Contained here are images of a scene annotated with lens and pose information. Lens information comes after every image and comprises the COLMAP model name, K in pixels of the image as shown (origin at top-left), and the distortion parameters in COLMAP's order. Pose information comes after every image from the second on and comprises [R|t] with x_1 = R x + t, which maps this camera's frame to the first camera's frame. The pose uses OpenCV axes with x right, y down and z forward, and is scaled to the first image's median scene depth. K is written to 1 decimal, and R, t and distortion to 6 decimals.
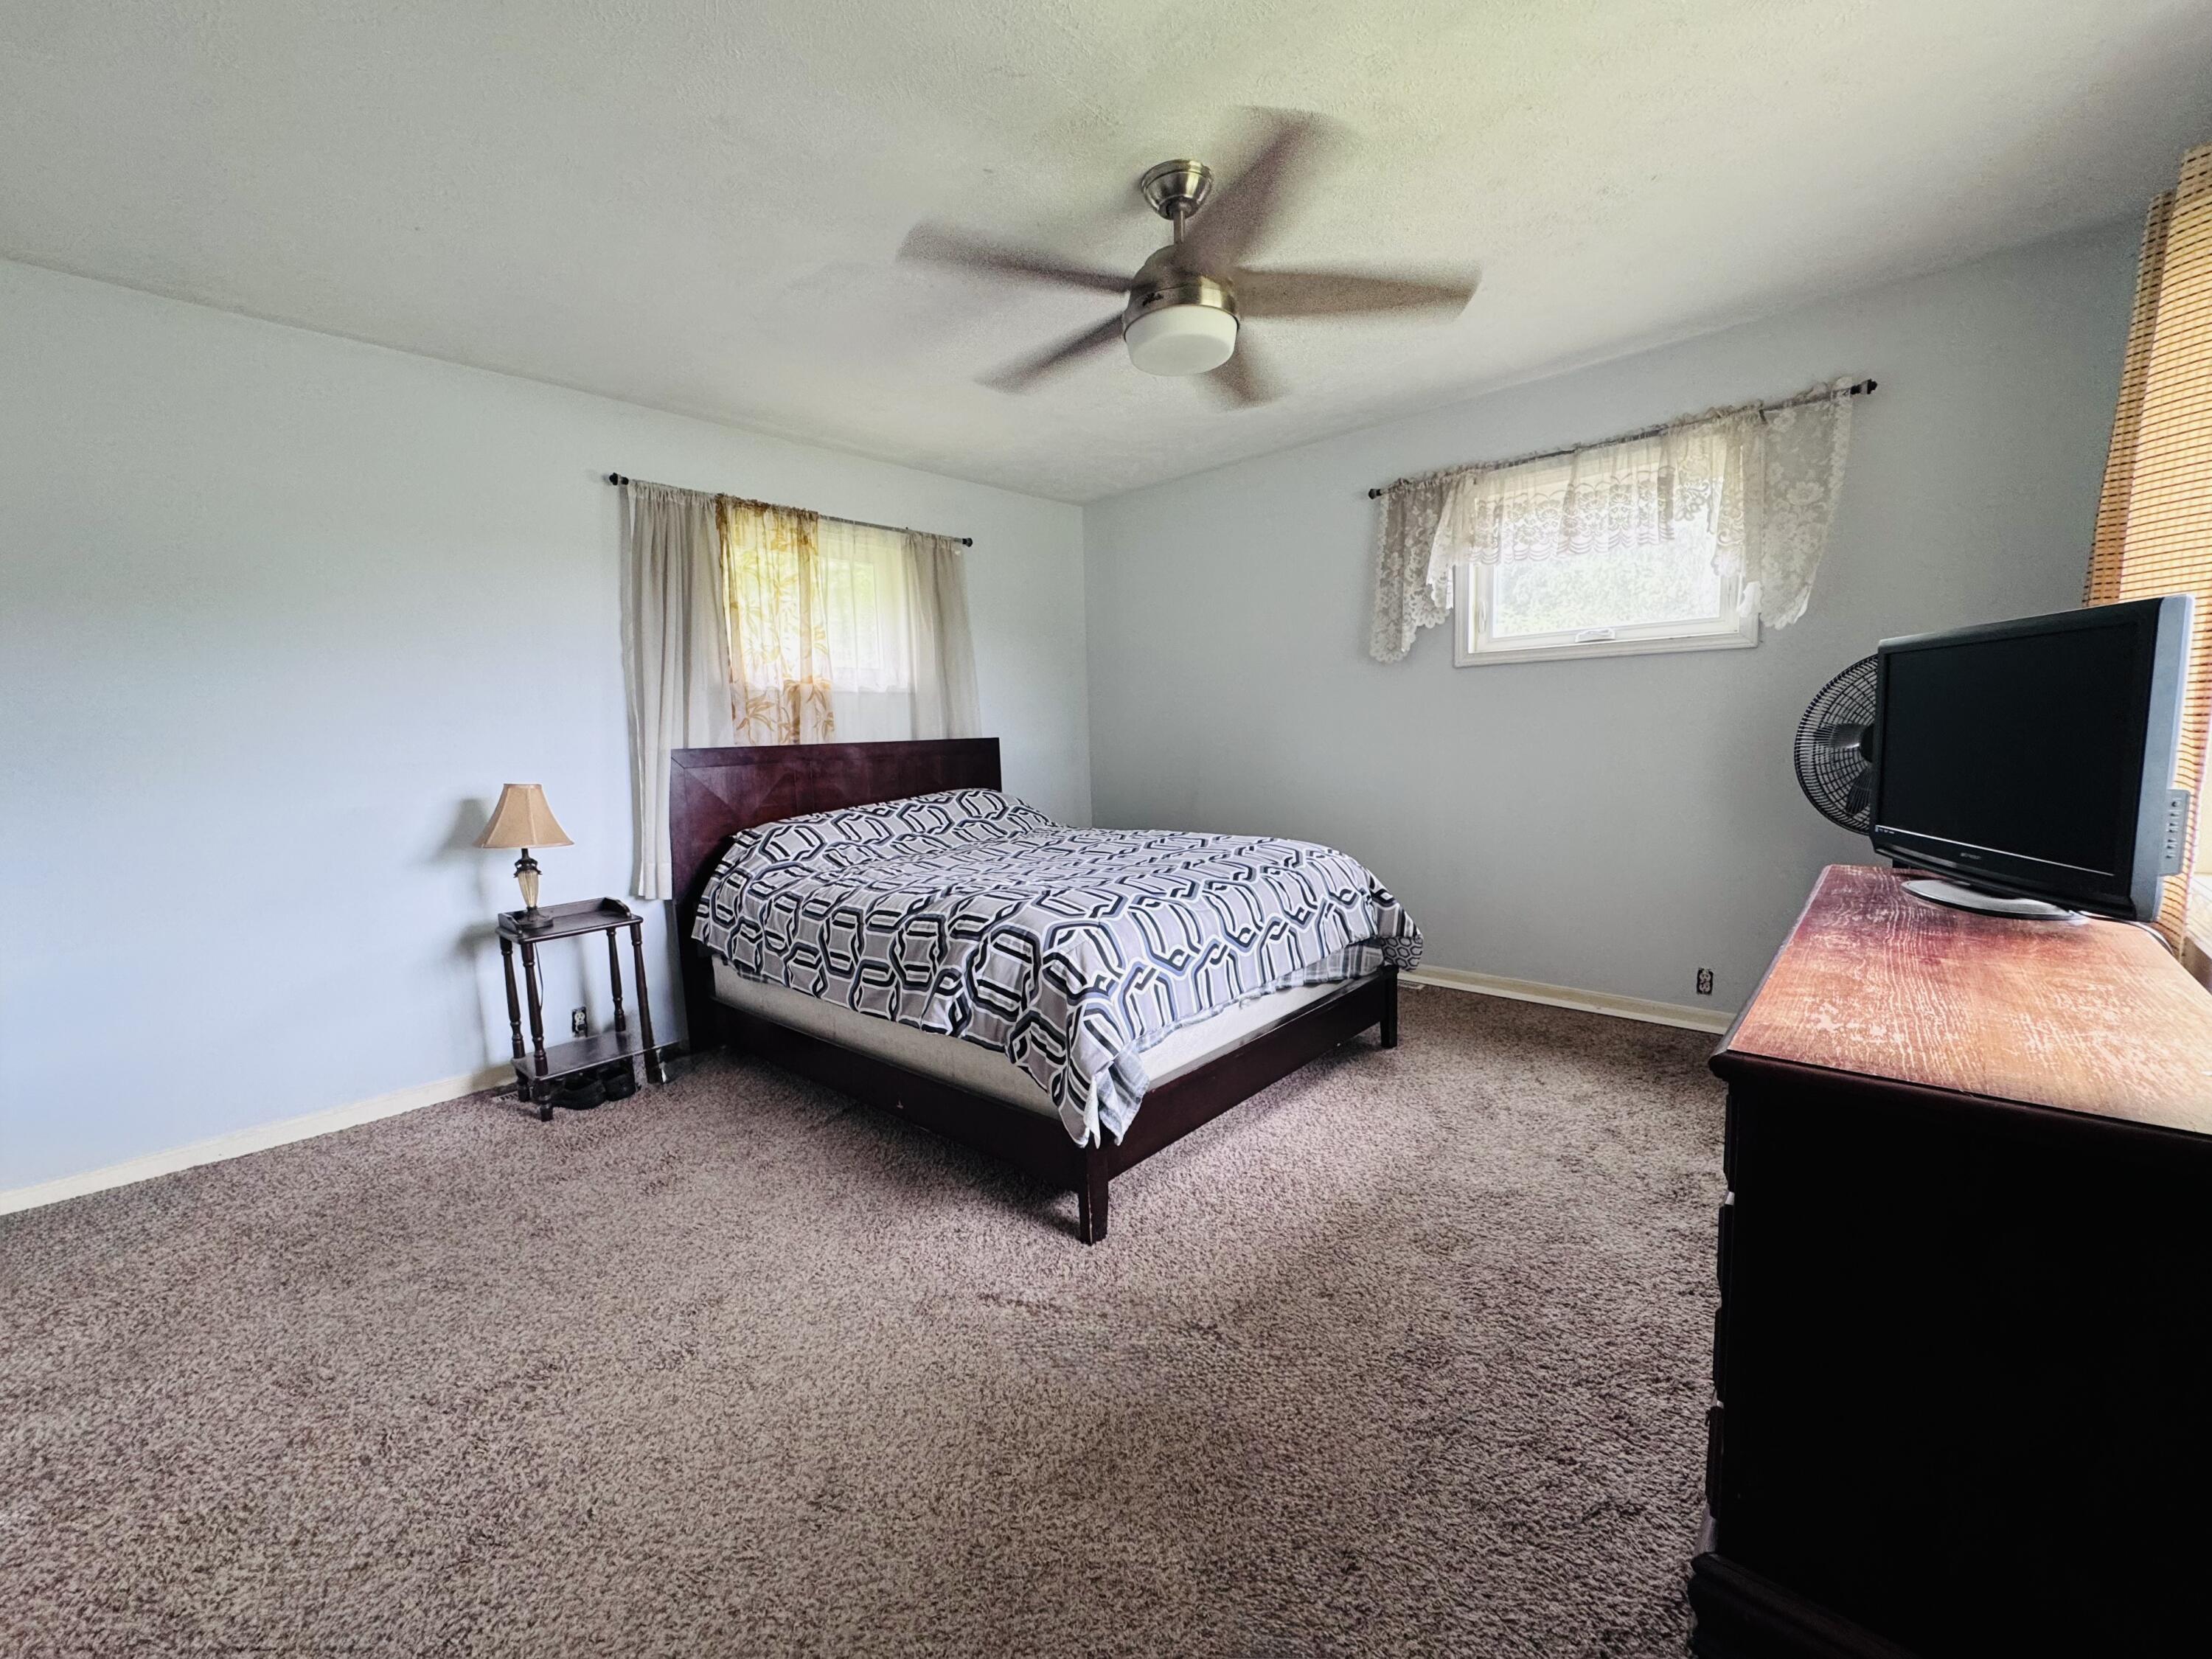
lens RADIAL K [[880.3, 0, 1109.5], [0, 880.3, 835.4], [0, 0, 1]] dist [-0.006961, 0.001748]
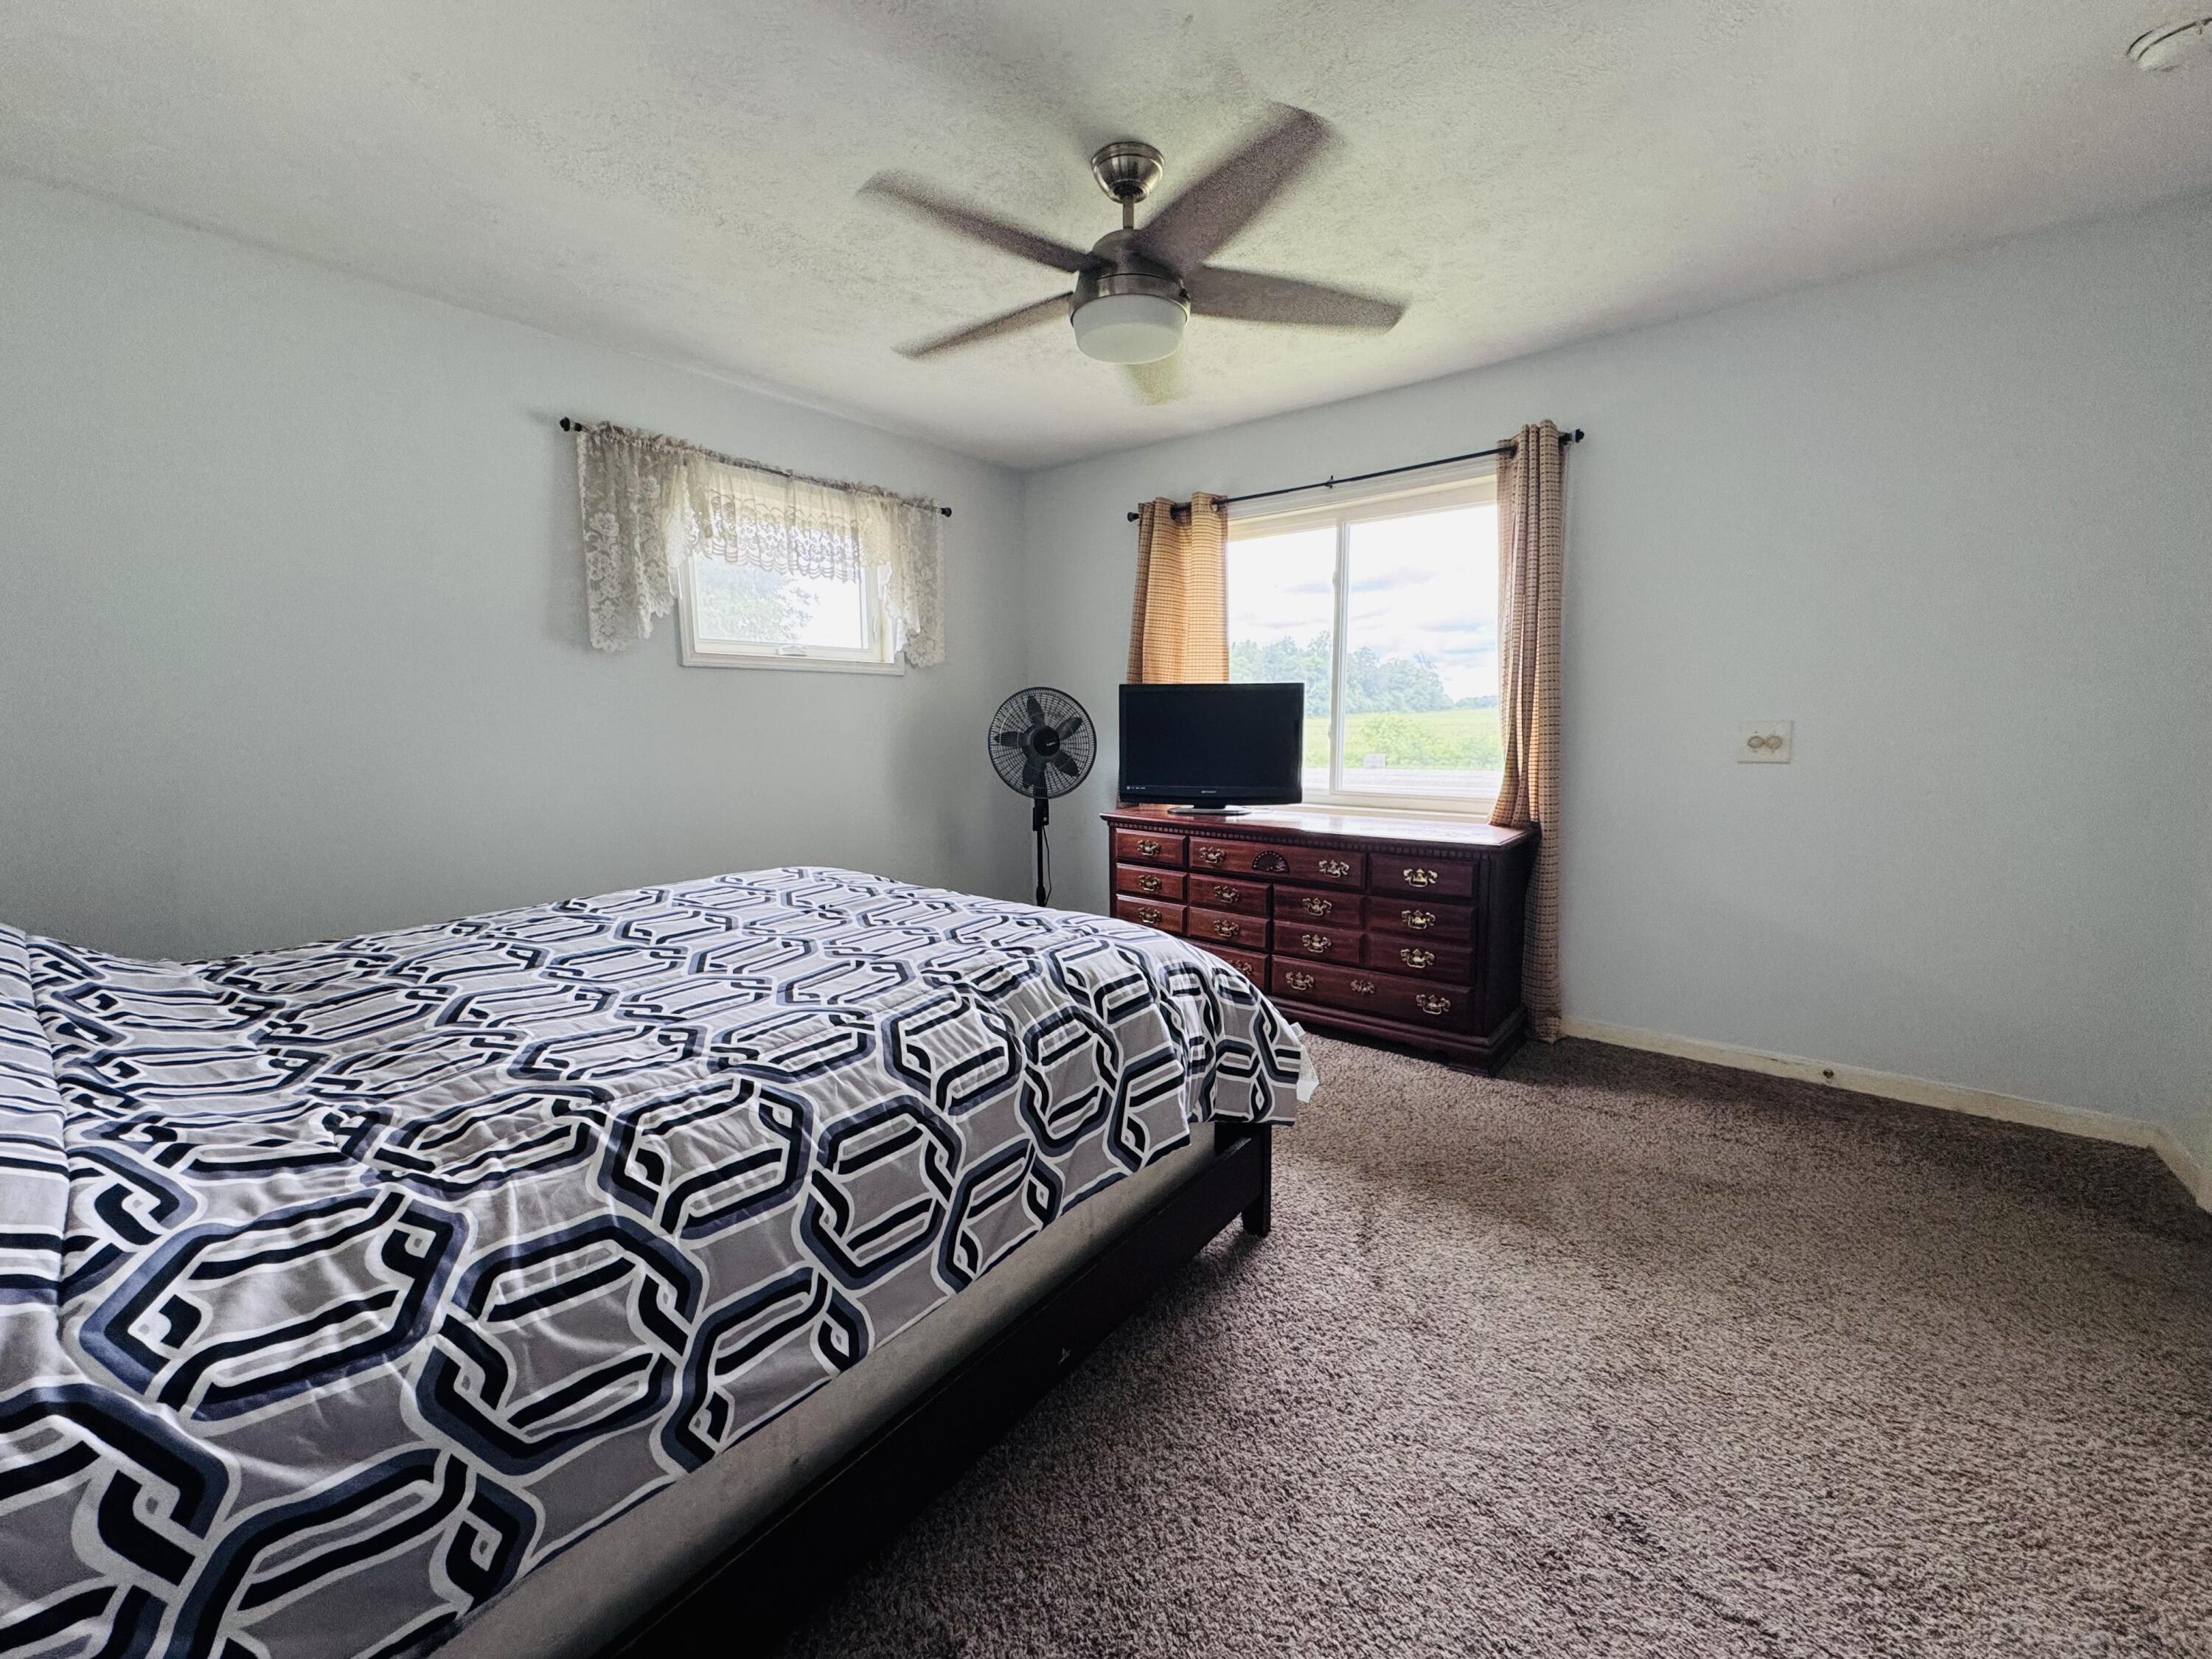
lens RADIAL K [[880.3, 0, 1109.5], [0, 880.3, 835.4], [0, 0, 1]] dist [-0.006961, 0.001748]
pose [[-0.062727, -0.103346, 0.992666, -0.676352], [0.126248, 0.985813, 0.110610, -0.084606], [-0.990014, 0.132260, -0.048790, 0.811834]]
